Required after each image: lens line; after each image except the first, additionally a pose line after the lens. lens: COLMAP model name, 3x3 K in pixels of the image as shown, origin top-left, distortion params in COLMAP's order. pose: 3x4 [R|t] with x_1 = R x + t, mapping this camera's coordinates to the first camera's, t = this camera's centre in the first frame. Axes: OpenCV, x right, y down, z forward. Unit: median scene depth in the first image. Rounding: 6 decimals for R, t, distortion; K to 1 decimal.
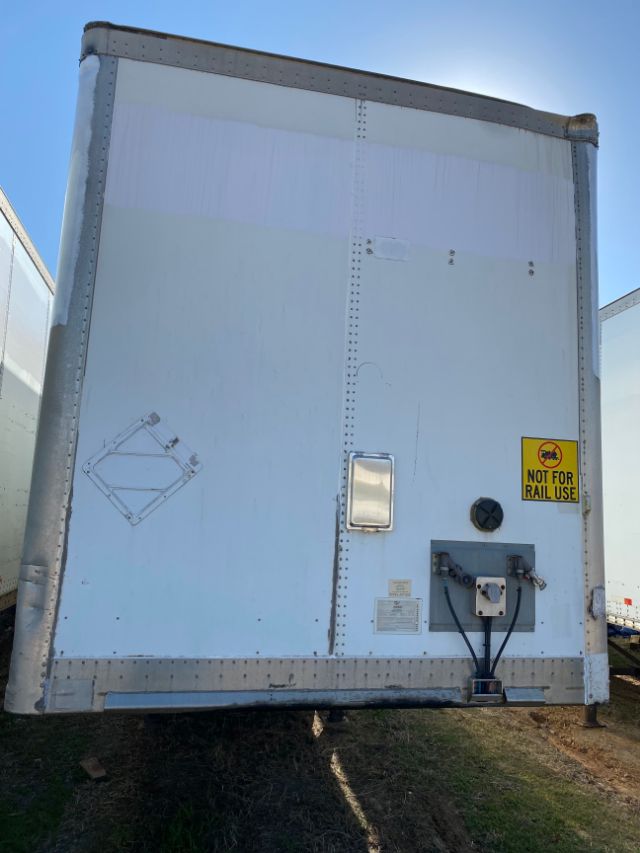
lens RADIAL K [[639.8, 0, 319.7], [0, 639.8, 419.6], [0, 0, 1]] dist [0.030952, -0.034732]
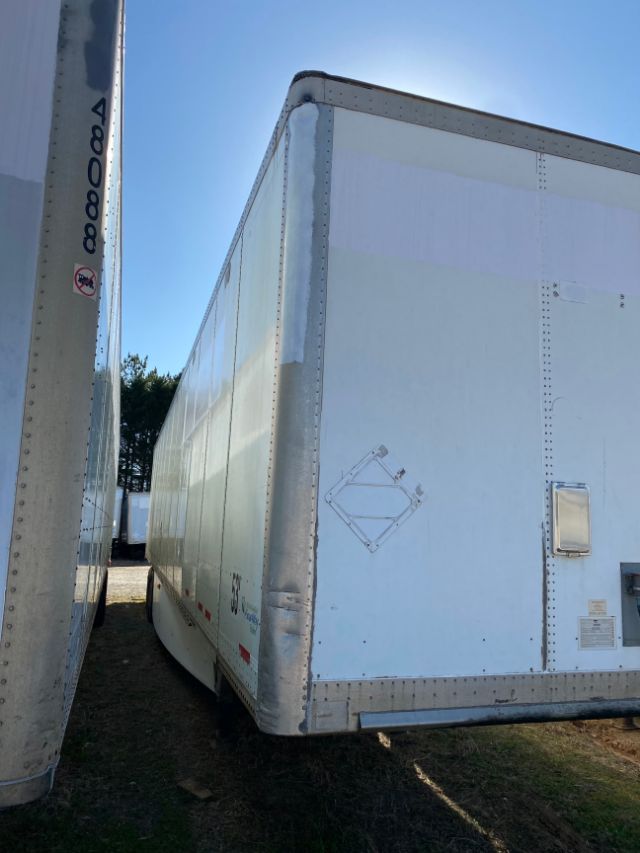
lens RADIAL K [[639.8, 0, 324.0], [0, 639.8, 426.3], [0, 0, 1]] dist [0.030952, -0.034732]
pose [[0.995847, 0.005399, 0.090879, -0.436497], [-0.004743, 0.999961, -0.007436, -0.032863], [-0.090915, 0.006974, 0.995834, -0.042354]]
